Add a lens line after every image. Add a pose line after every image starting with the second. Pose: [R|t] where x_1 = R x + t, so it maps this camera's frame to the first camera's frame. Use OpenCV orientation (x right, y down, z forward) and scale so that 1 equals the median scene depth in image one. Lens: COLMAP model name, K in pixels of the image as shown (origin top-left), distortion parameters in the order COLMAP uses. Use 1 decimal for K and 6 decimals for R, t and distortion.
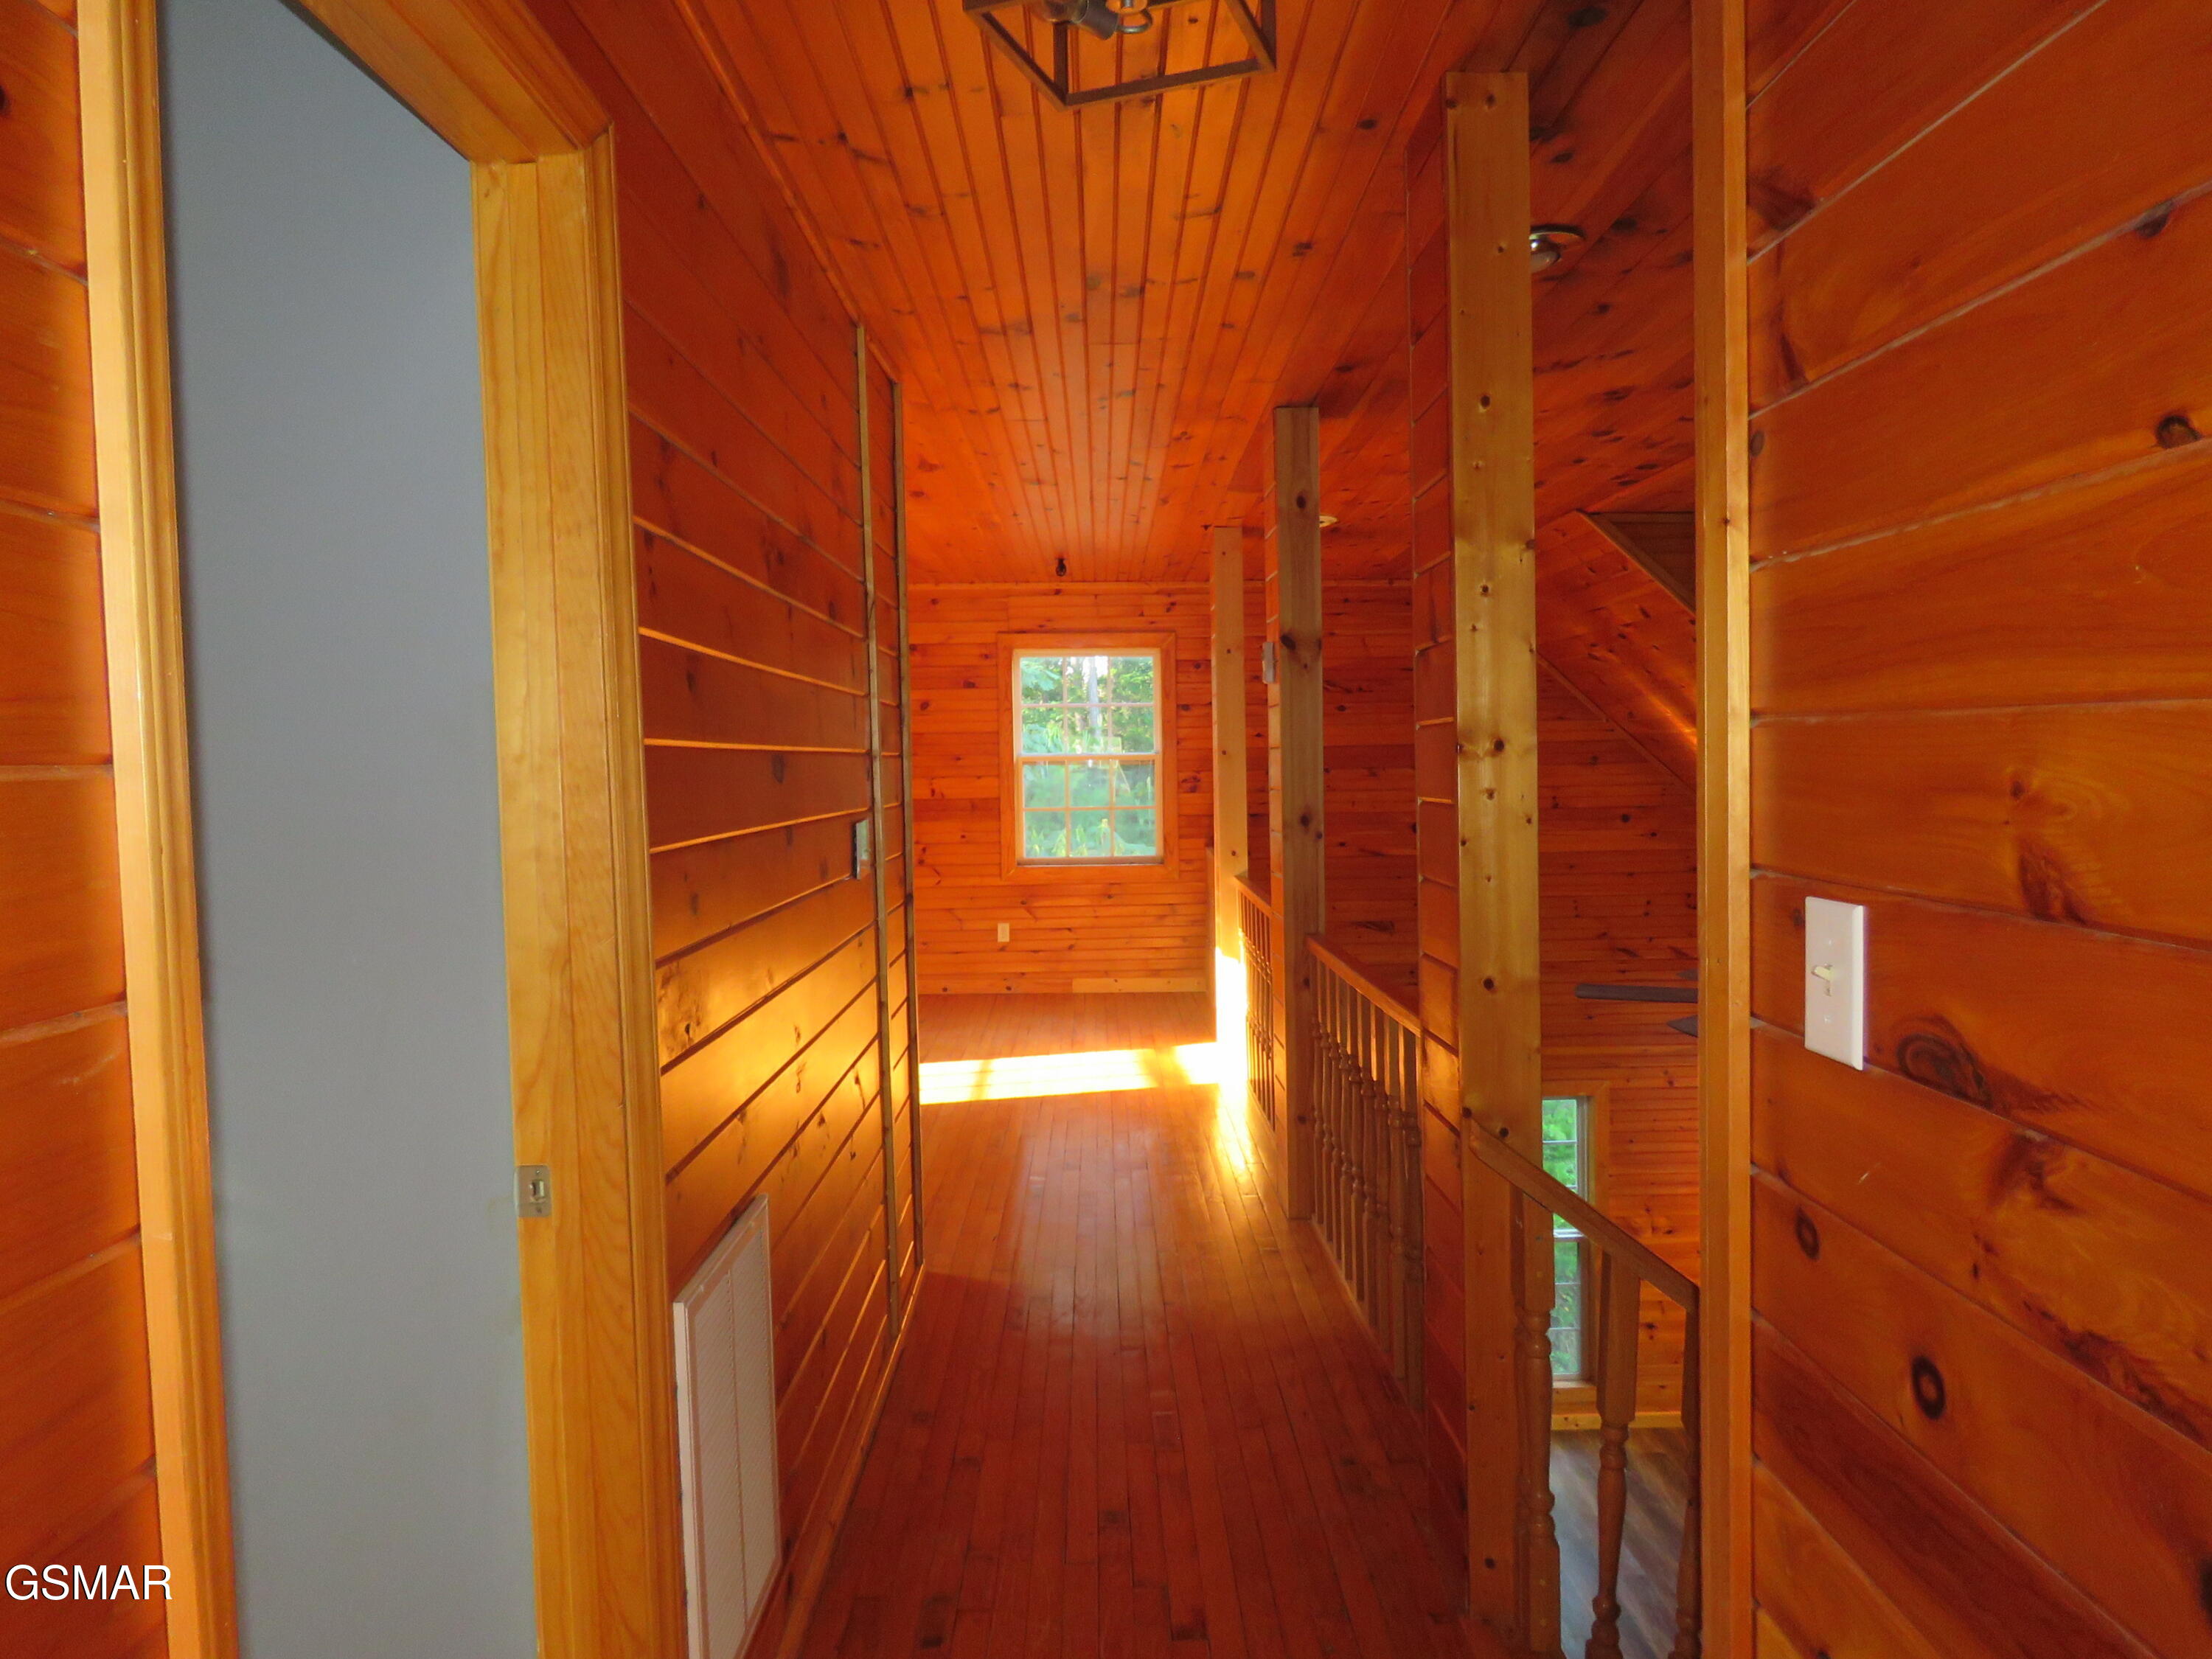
lens RADIAL K [[1405.7, 0, 1107.8], [0, 1405.7, 831.2], [0, 0, 1]] dist [-0.001399, 0.000031]
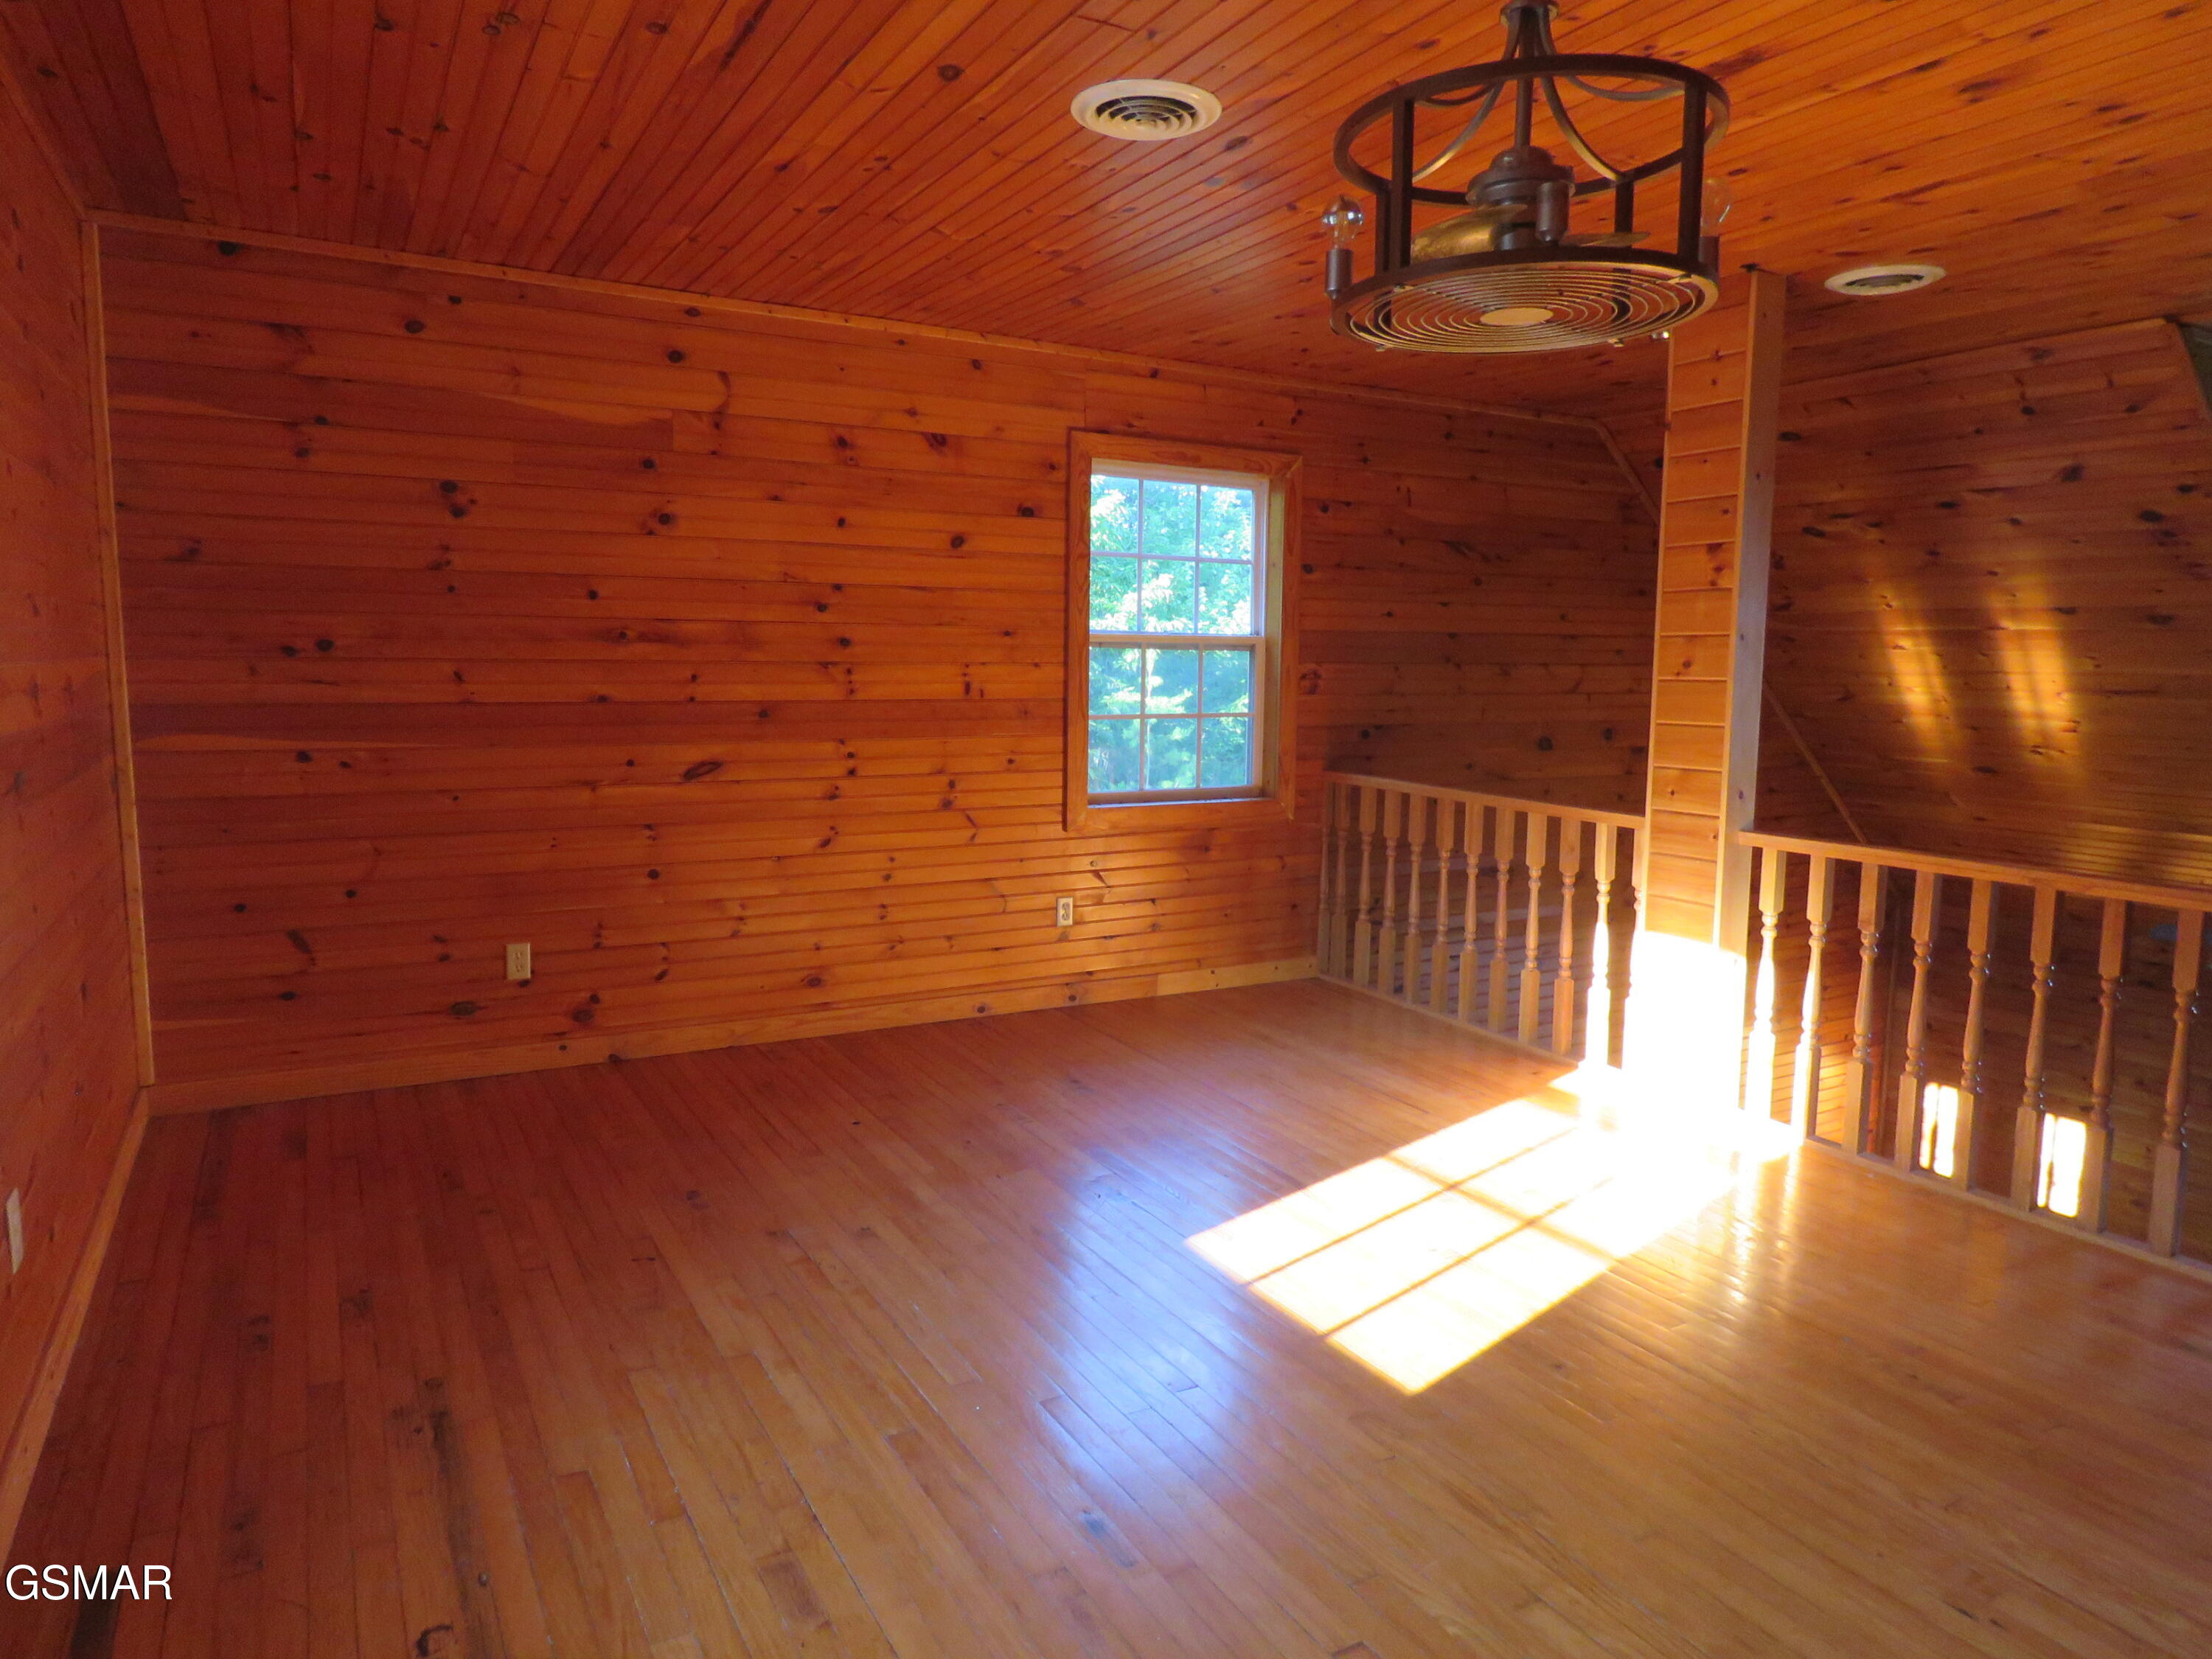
lens RADIAL K [[1405.7, 0, 1106.4], [0, 1405.7, 825.5], [0, 0, 1]] dist [-0.001399, 0.000031]
pose [[0.872063, -0.033636, 0.488237, -0.368379], [-0.000949, 0.997517, 0.070417, -0.011478], [-0.489393, -0.061872, 0.869866, 0.444979]]
